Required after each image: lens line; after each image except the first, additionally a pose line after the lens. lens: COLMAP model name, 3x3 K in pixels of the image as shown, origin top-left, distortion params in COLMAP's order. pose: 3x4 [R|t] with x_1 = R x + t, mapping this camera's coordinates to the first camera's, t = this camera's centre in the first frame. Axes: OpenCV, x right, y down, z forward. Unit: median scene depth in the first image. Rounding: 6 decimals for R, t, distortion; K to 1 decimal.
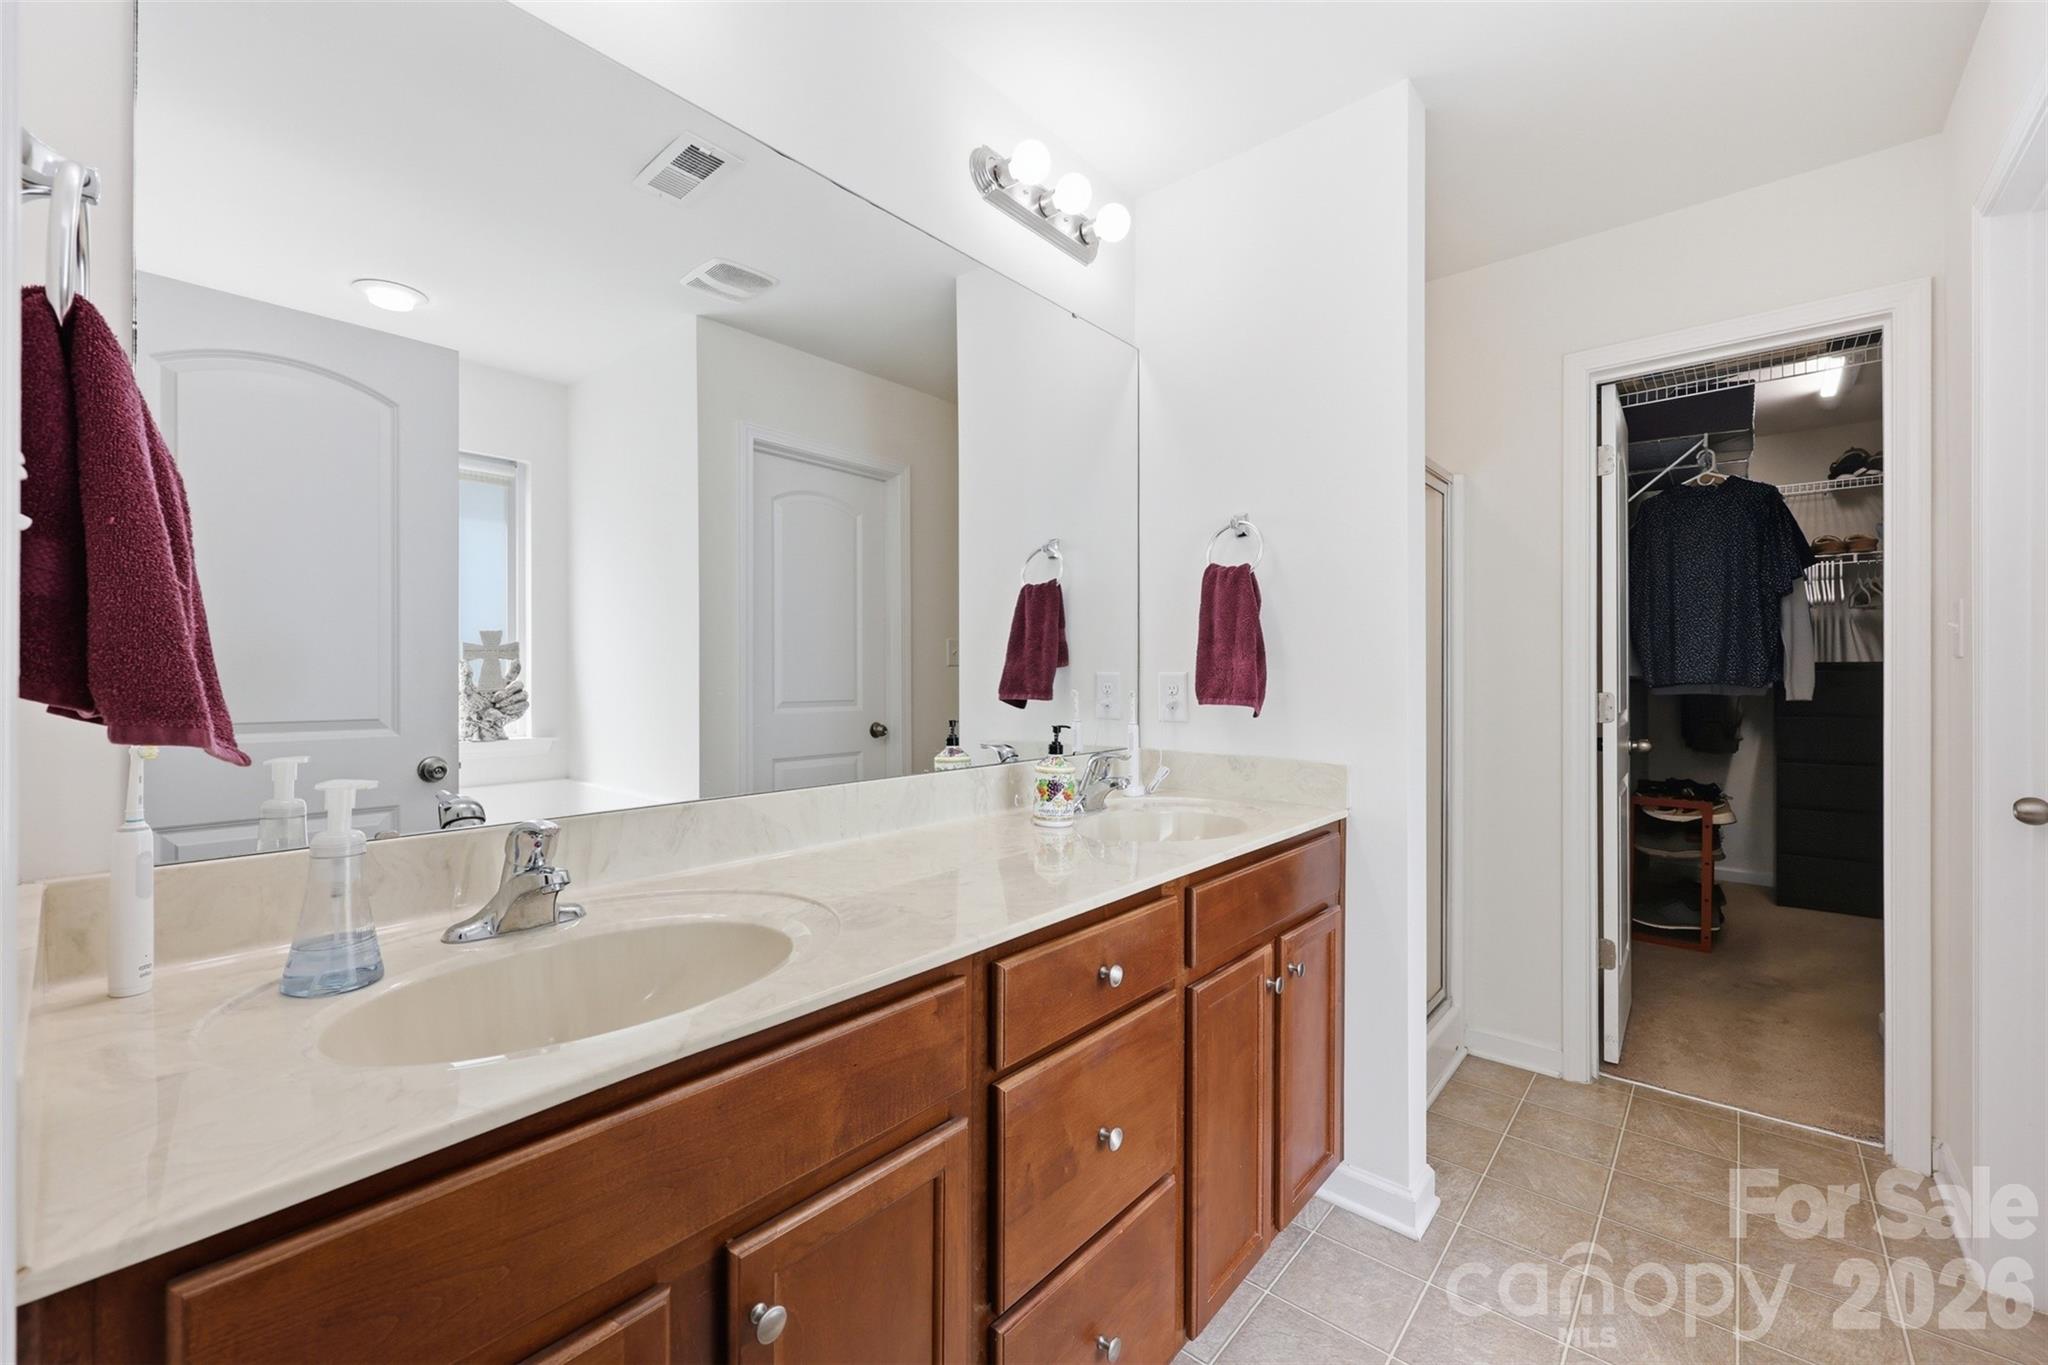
lens RADIAL K [[834.4, 0, 1019.5], [0, 834.4, 668.8], [0, 0, 1]] dist [-0.008108, 0.000096]
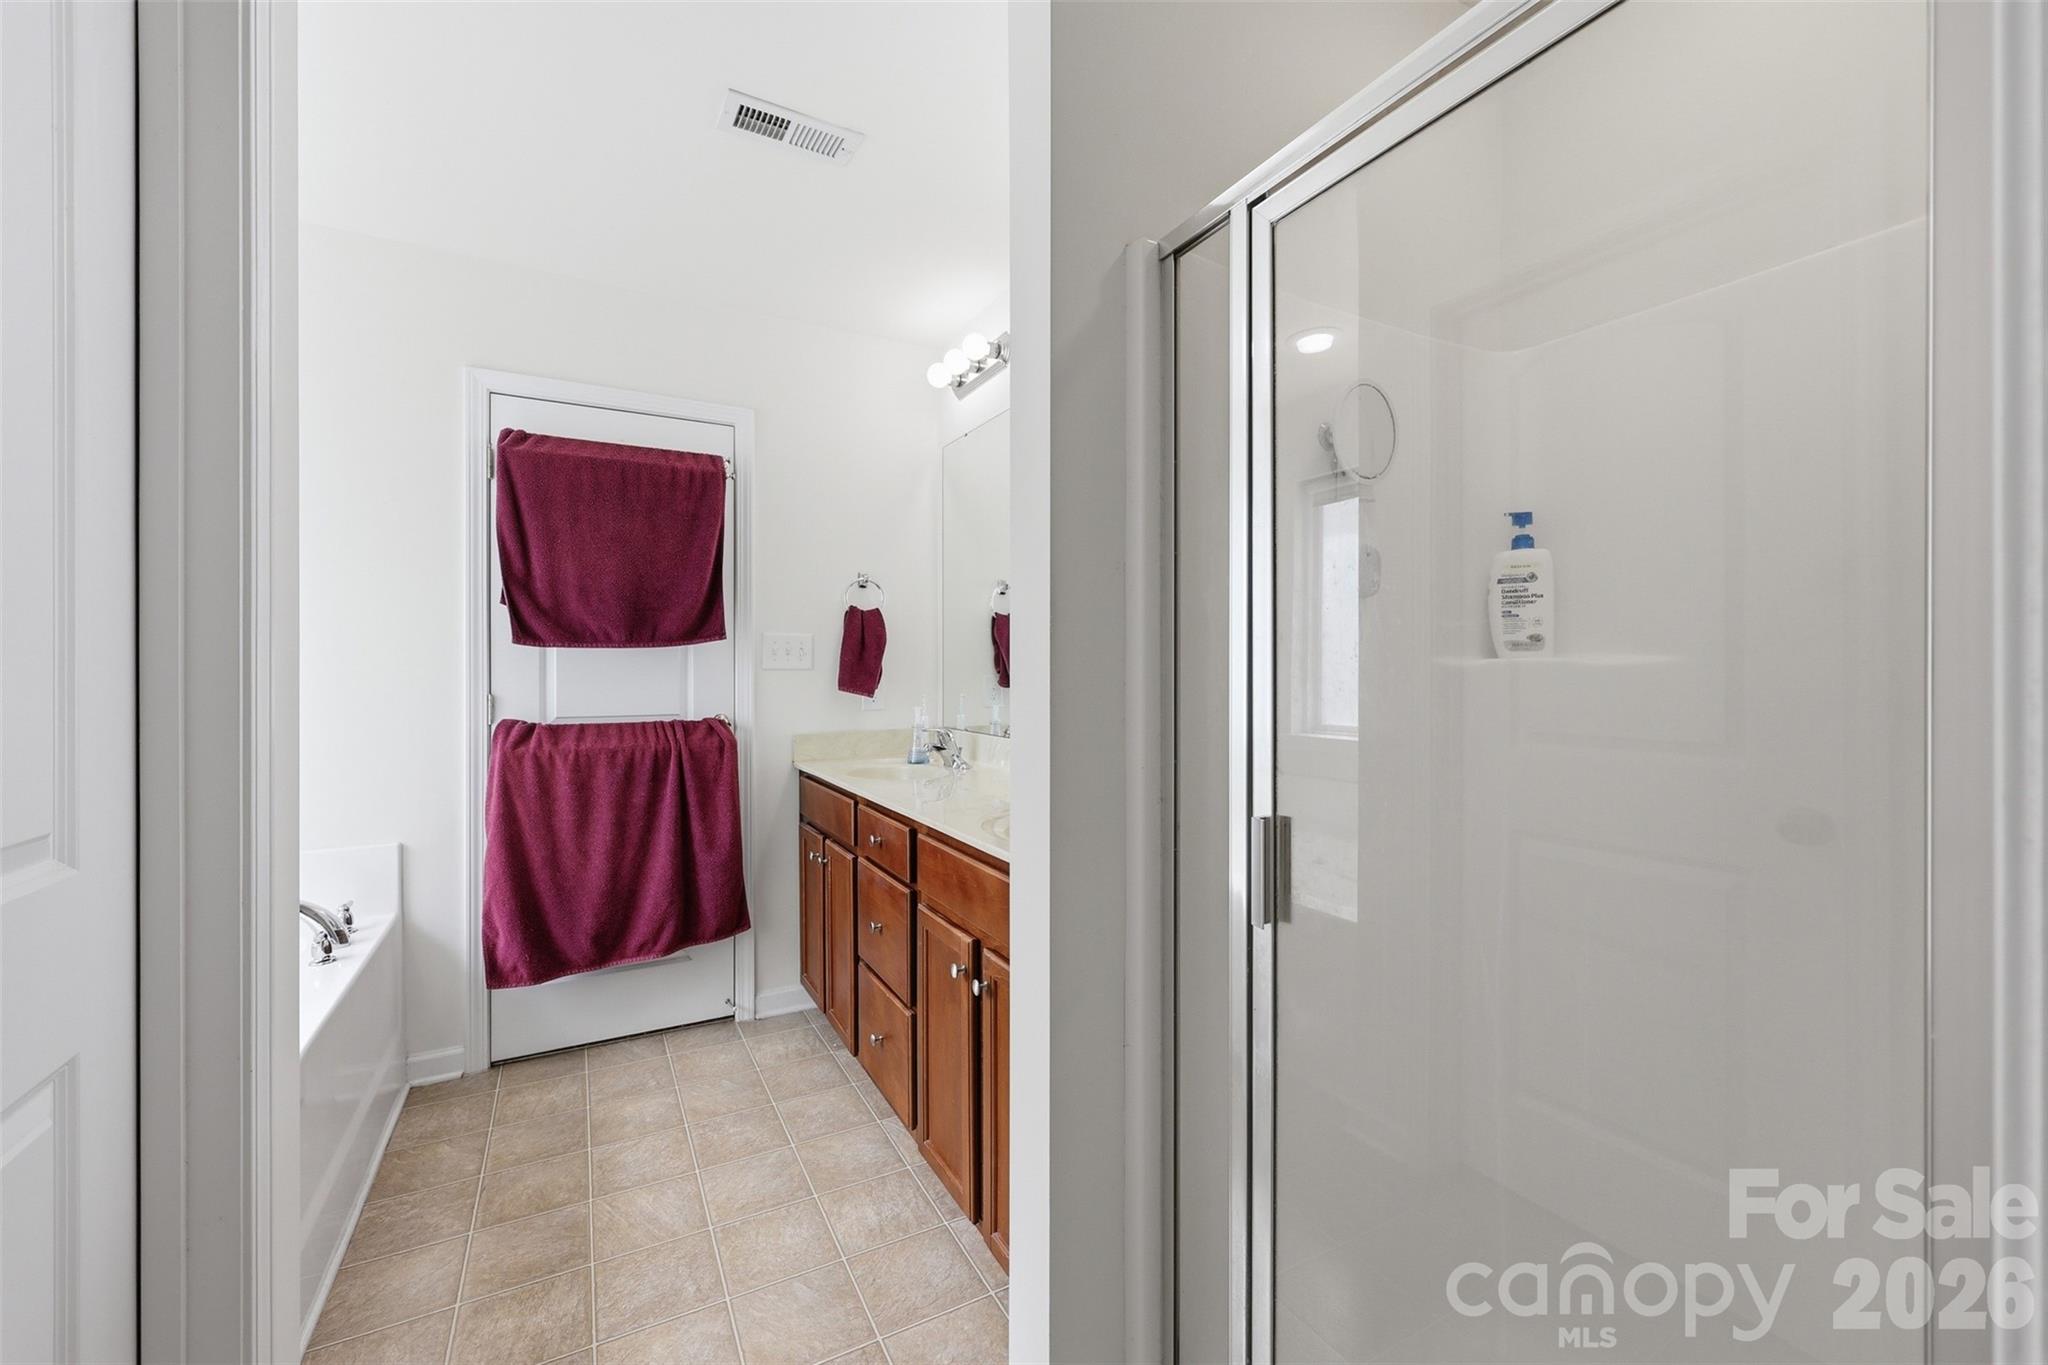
lens RADIAL K [[834.4, 0, 1022.5], [0, 834.4, 680.2], [0, 0, 1]] dist [-0.008108, 0.000096]
pose [[-0.360038, 0.011541, -0.932866, 1.451358], [0.005631, 0.999932, 0.010197, -0.007728], [0.932921, -0.001581, -0.360078, 1.664062]]
